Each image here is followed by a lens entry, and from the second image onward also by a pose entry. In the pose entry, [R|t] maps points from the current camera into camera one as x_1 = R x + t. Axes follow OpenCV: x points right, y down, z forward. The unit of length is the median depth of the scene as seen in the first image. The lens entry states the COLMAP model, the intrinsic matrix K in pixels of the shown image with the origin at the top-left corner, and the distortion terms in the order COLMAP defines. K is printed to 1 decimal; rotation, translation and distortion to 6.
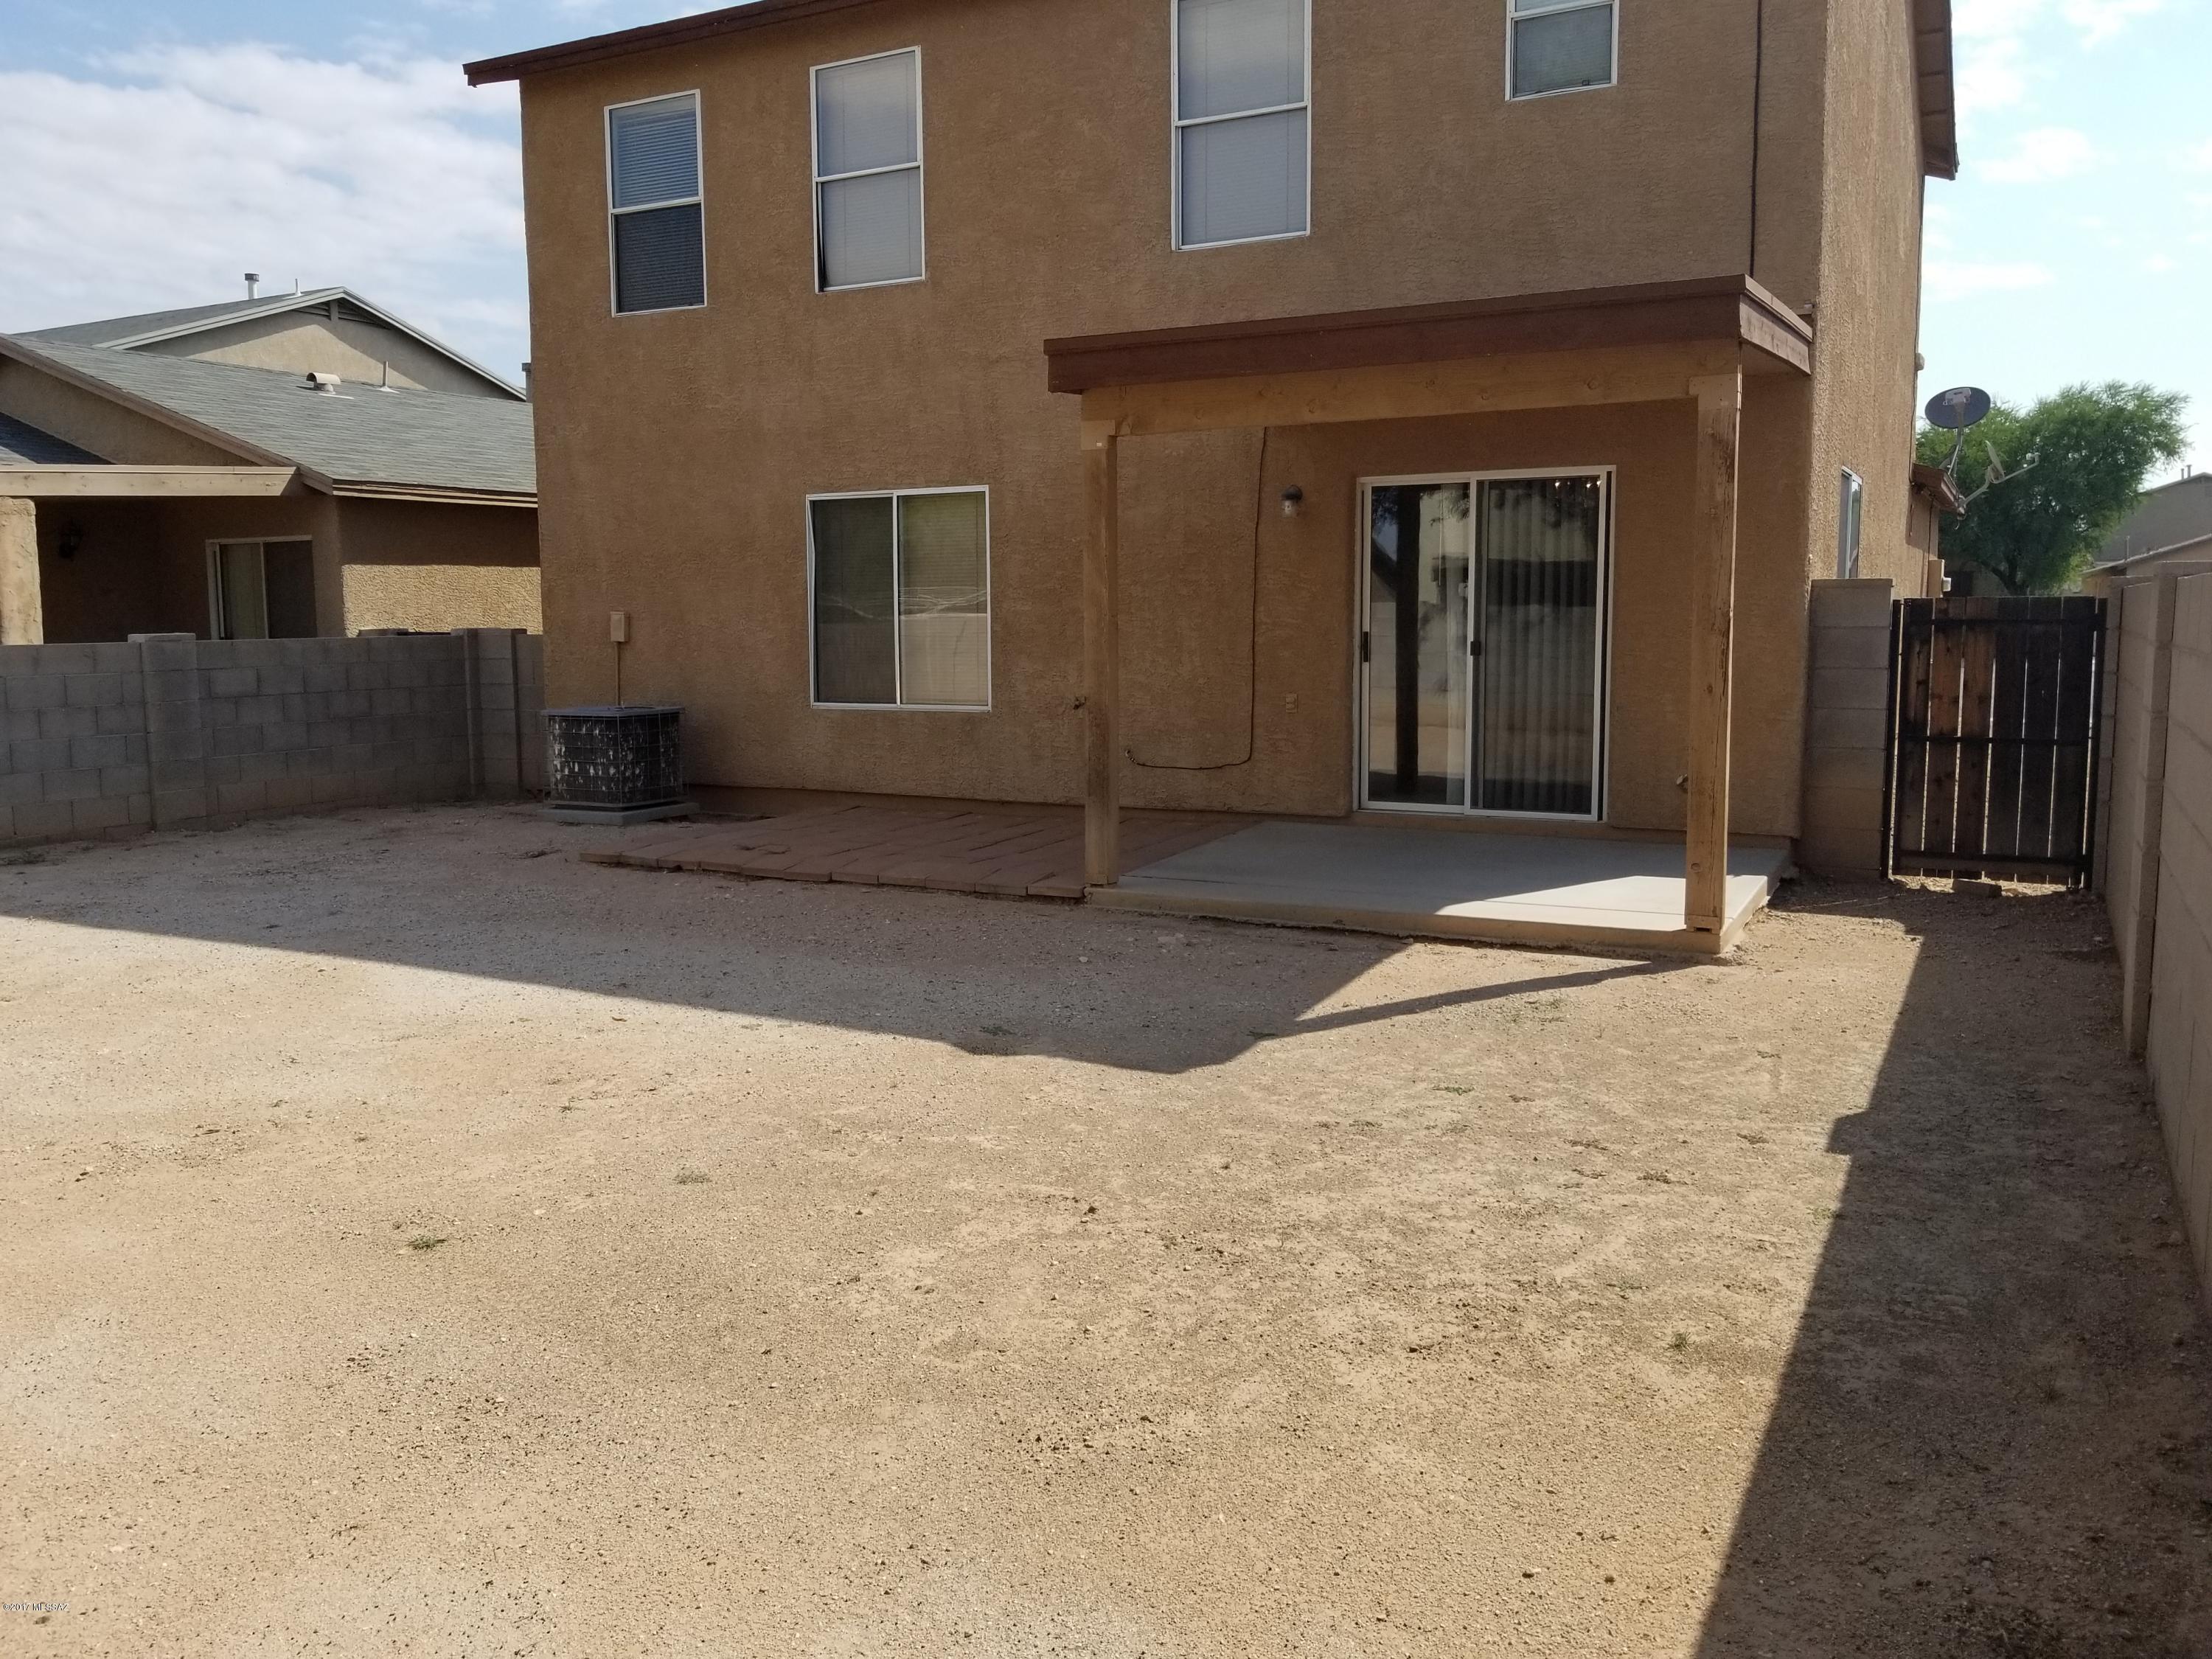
lens RADIAL K [[1759.8, 0, 1059.9], [0, 1759.8, 783.3], [0, 0, 1]] dist [0.007475, -0.009481]
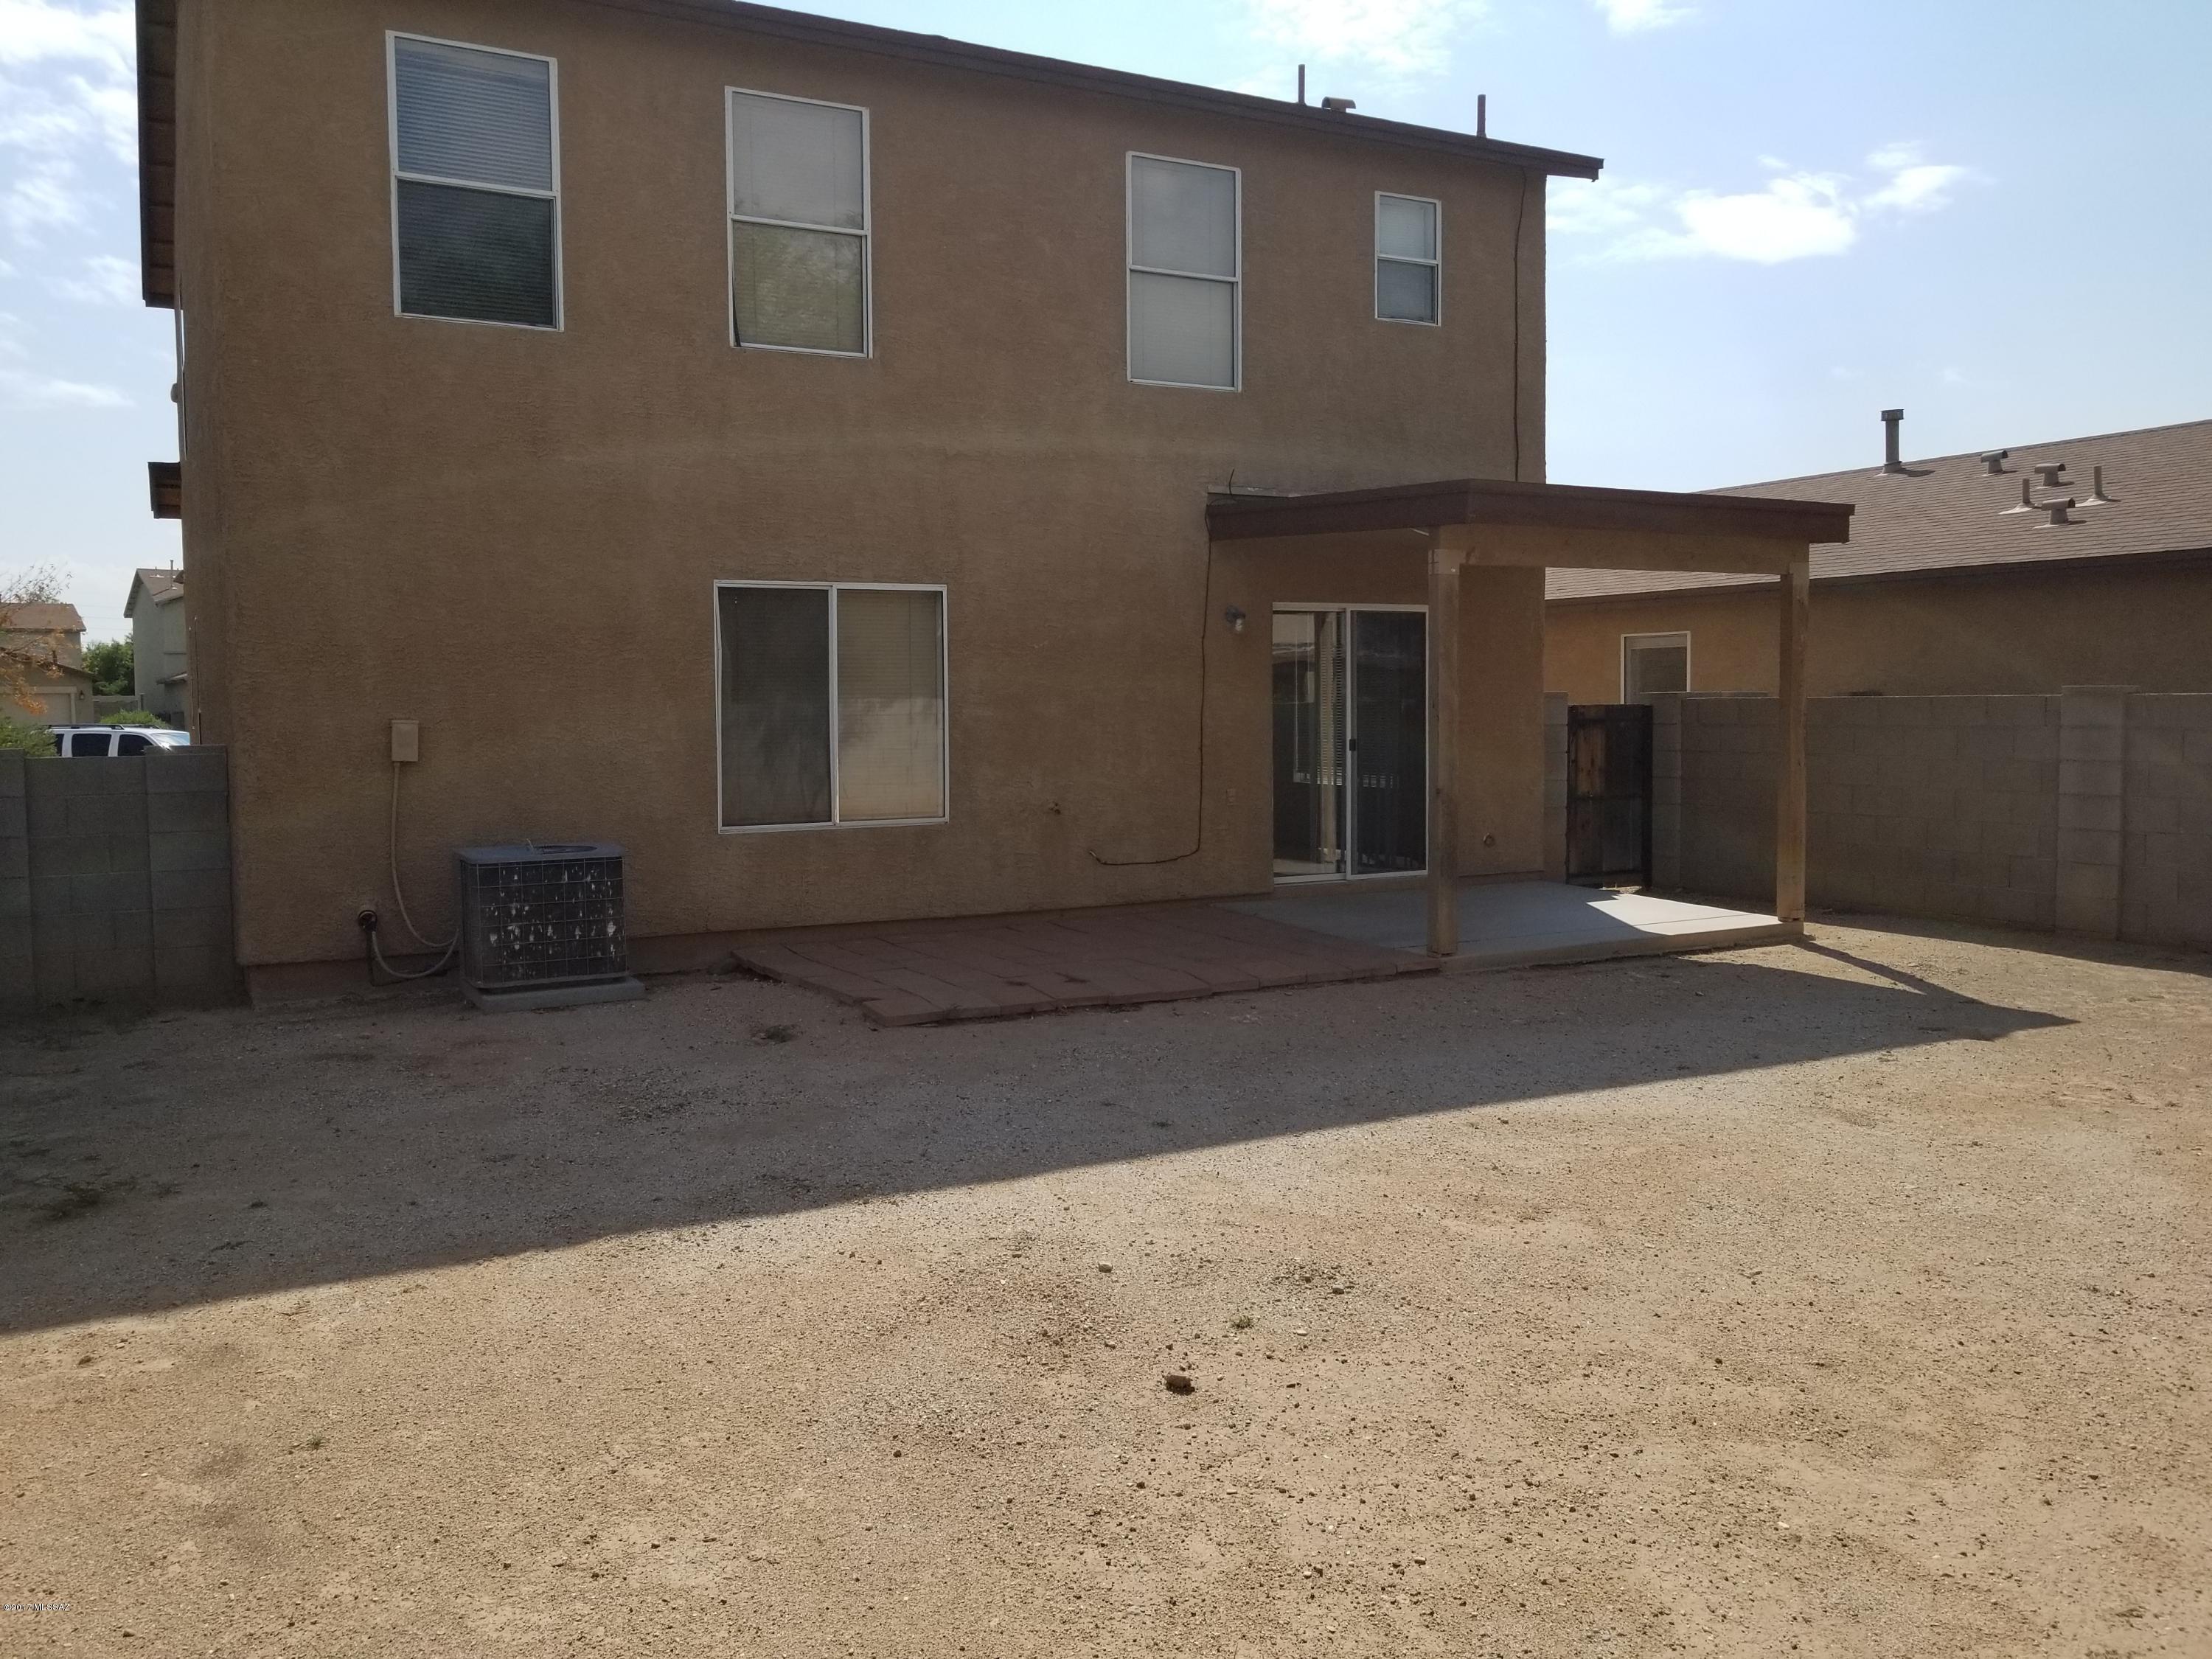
lens RADIAL K [[1724.7, 0, 1108.8], [0, 1724.7, 773.5], [0, 0, 1]] dist [0.020966, -0.002287]
pose [[0.550597, -0.030147, 0.834227, -0.771205], [0.086177, 0.996061, -0.020883, -0.040675], [-0.830311, 0.083389, 0.551026, 0.419684]]
